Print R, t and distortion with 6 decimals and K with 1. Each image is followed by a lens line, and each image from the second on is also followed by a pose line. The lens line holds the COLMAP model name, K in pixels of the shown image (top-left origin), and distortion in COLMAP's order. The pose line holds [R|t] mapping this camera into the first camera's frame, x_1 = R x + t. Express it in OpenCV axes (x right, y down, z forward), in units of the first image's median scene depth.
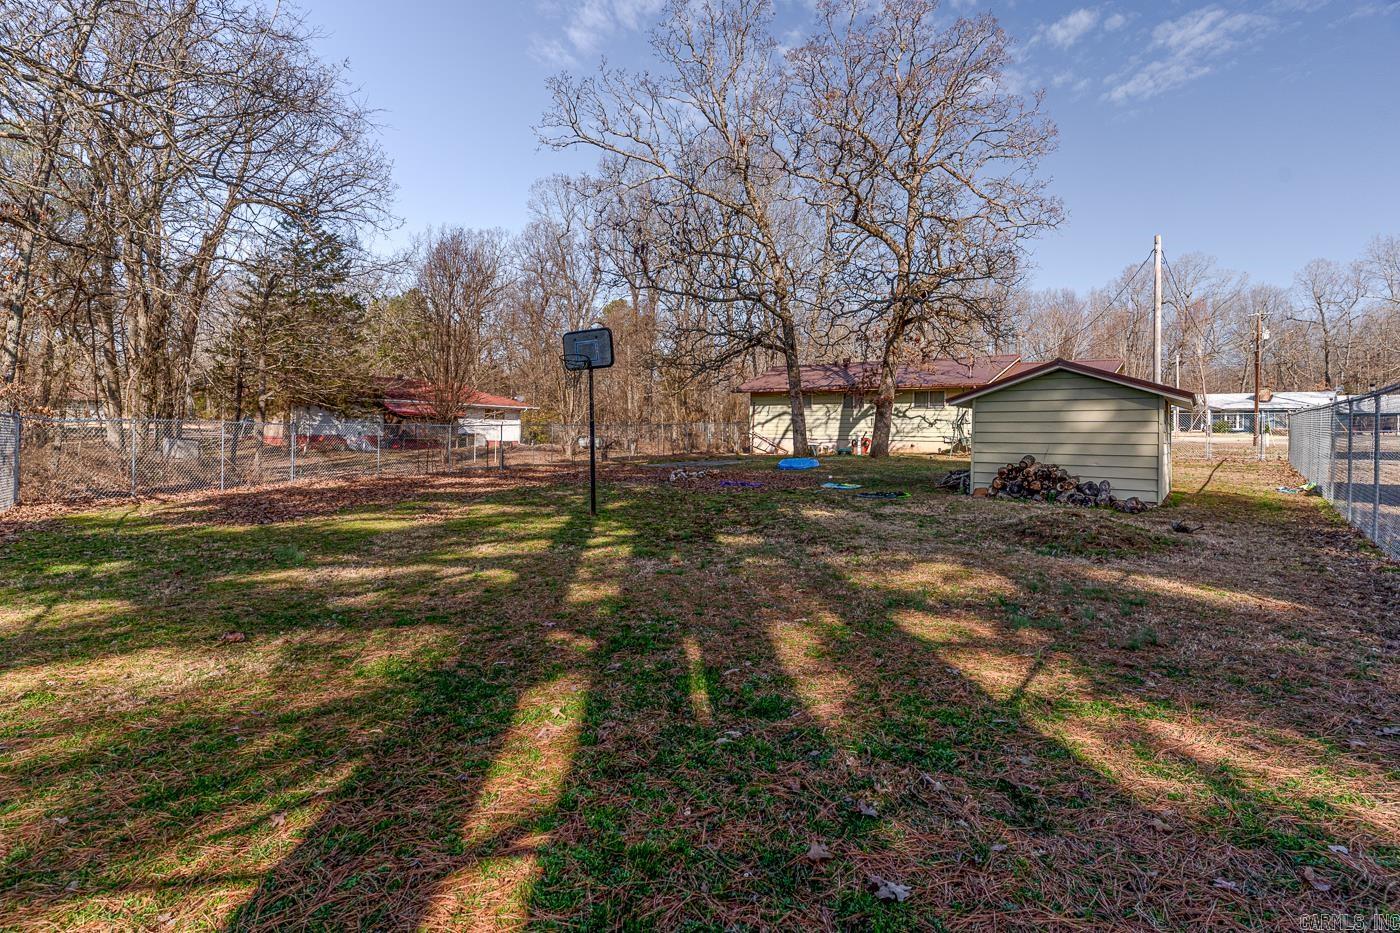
lens RADIAL K [[708.7, 0, 693.3], [0, 708.7, 430.0], [0, 0, 1]] dist [0.036454, 0.000101]
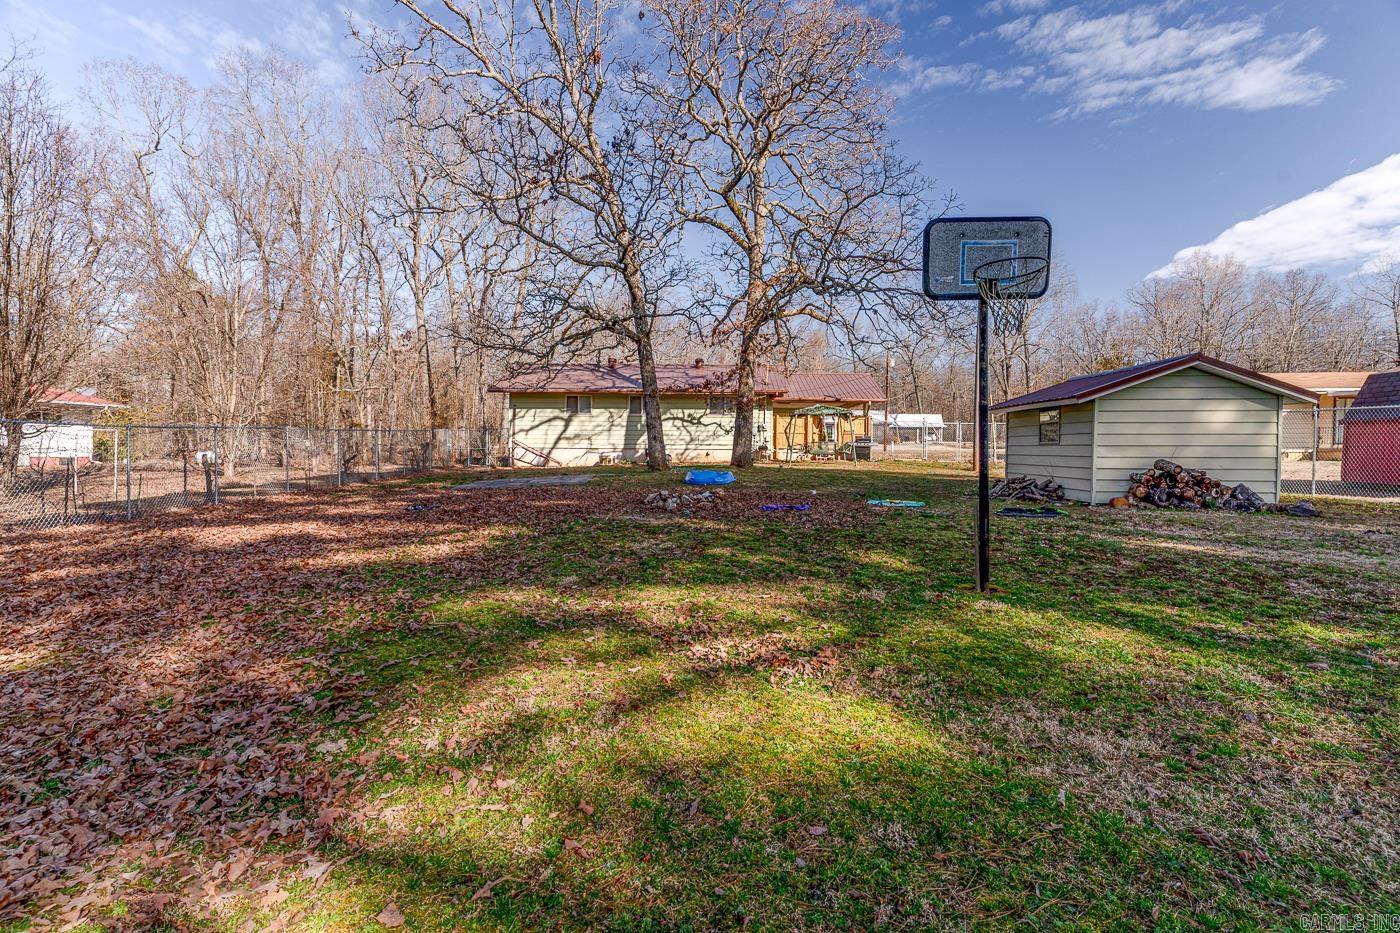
lens RADIAL K [[678.7, 0, 697.0], [0, 678.7, 446.0], [0, 0, 1]] dist [-0.032713, -0.000148]
pose [[0.832010, -0.005234, 0.554736, -0.189825], [0.001898, 0.999976, 0.006588, 0.004672], [-0.554757, -0.004429, 0.832000, 0.242657]]
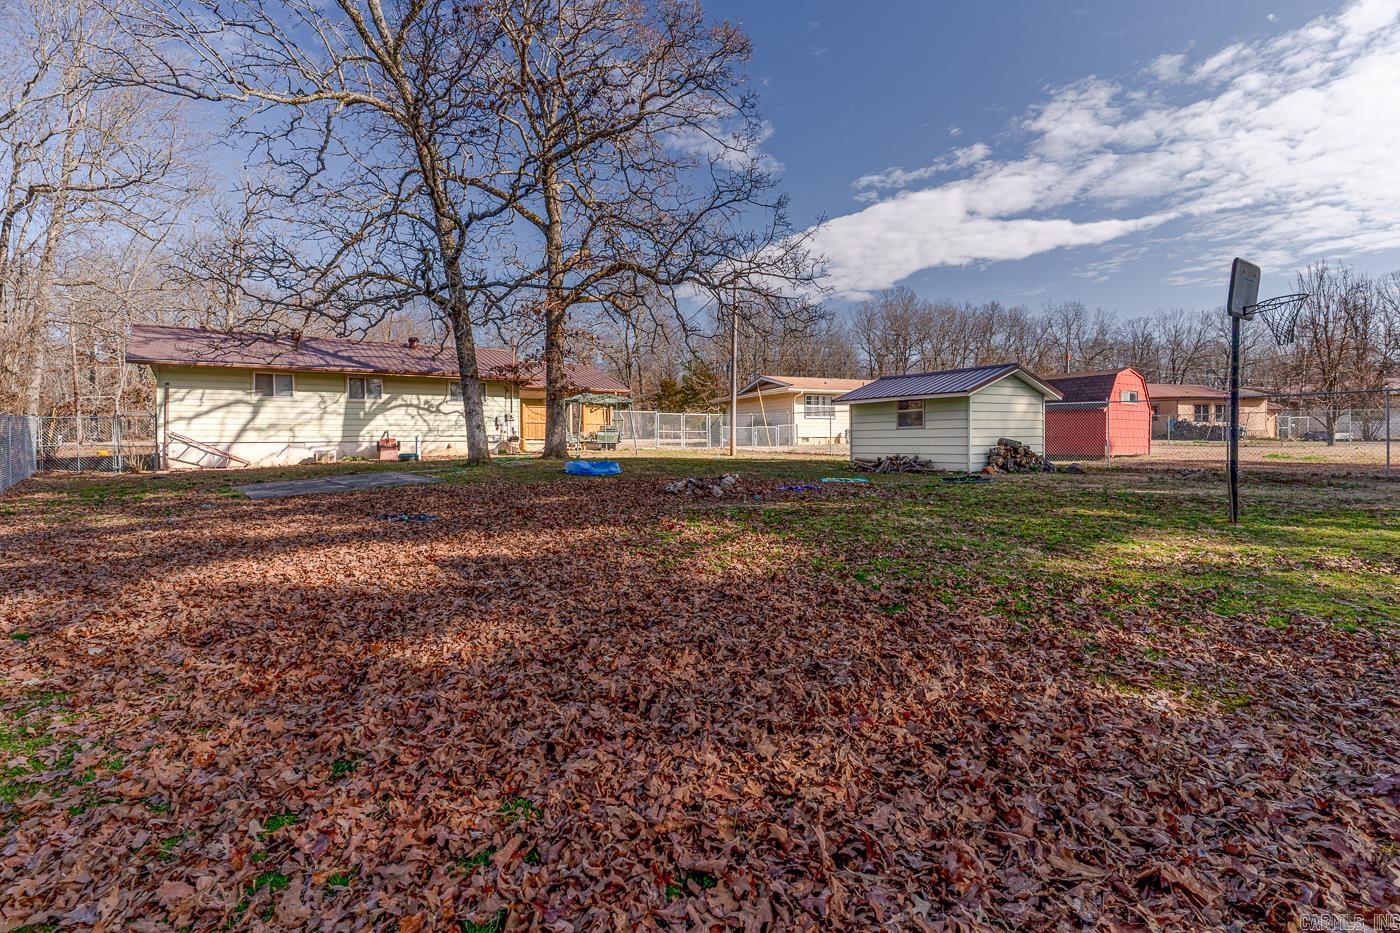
lens RADIAL K [[680.1, 0, 700.8], [0, 680.1, 454.4], [0, 0, 1]] dist [0.000181, 0.000206]
pose [[0.335551, -0.032898, 0.941447, -0.322097], [0.009859, 0.999458, 0.031412, 0.008161], [-0.941971, -0.001259, 0.335693, 0.424878]]
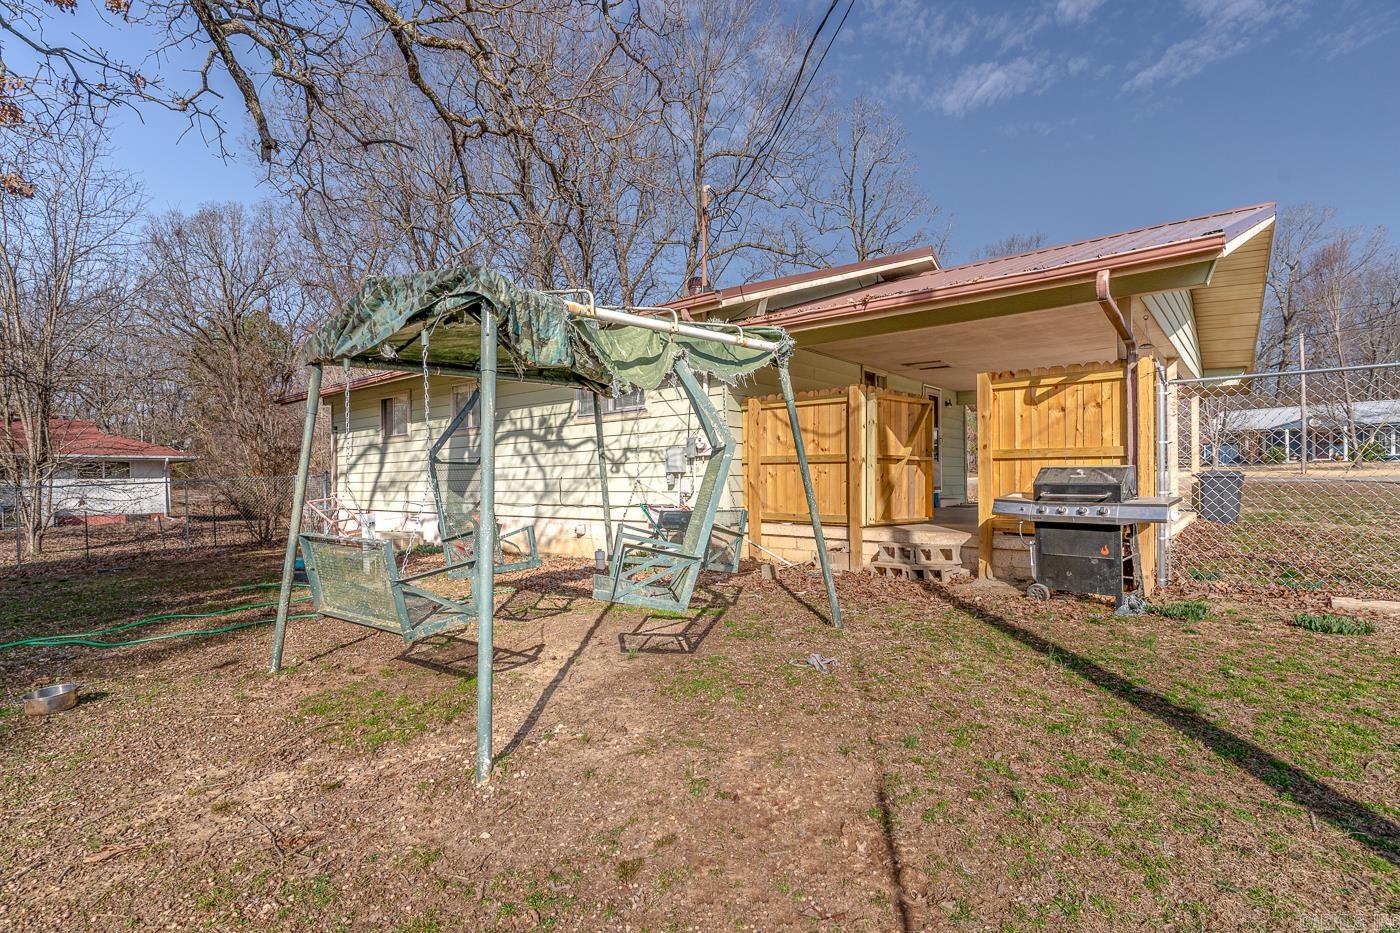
lens RADIAL K [[673.3, 0, 700.0], [0, 673.3, 466.5], [0, 0, 1]] dist [-0.002583, -0.000307]
pose [[0.997562, -0.032229, -0.061892, 0.357953], [0.031497, 0.999422, -0.012755, -0.002172], [0.062267, 0.010775, 0.998001, 0.656616]]
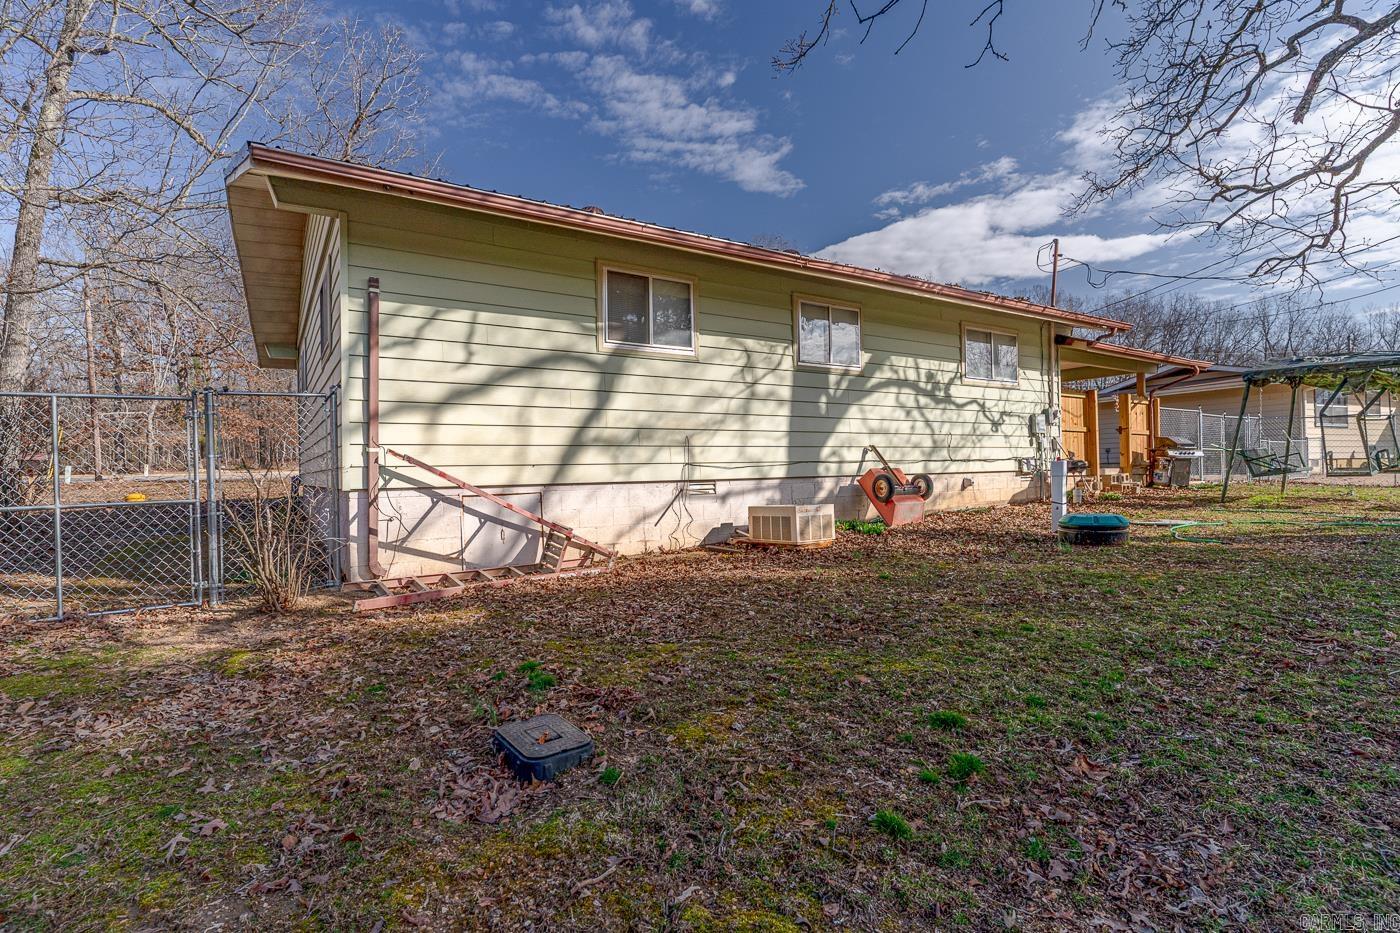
lens RADIAL K [[685.1, 0, 697.8], [0, 685.1, 486.0], [0, 0, 1]] dist [0.001123, 0.000075]
pose [[0.352106, -0.043083, 0.934968, -0.043544], [0.018600, 0.999065, 0.039032, 0.006077], [-0.935775, 0.003647, 0.352578, 0.939030]]
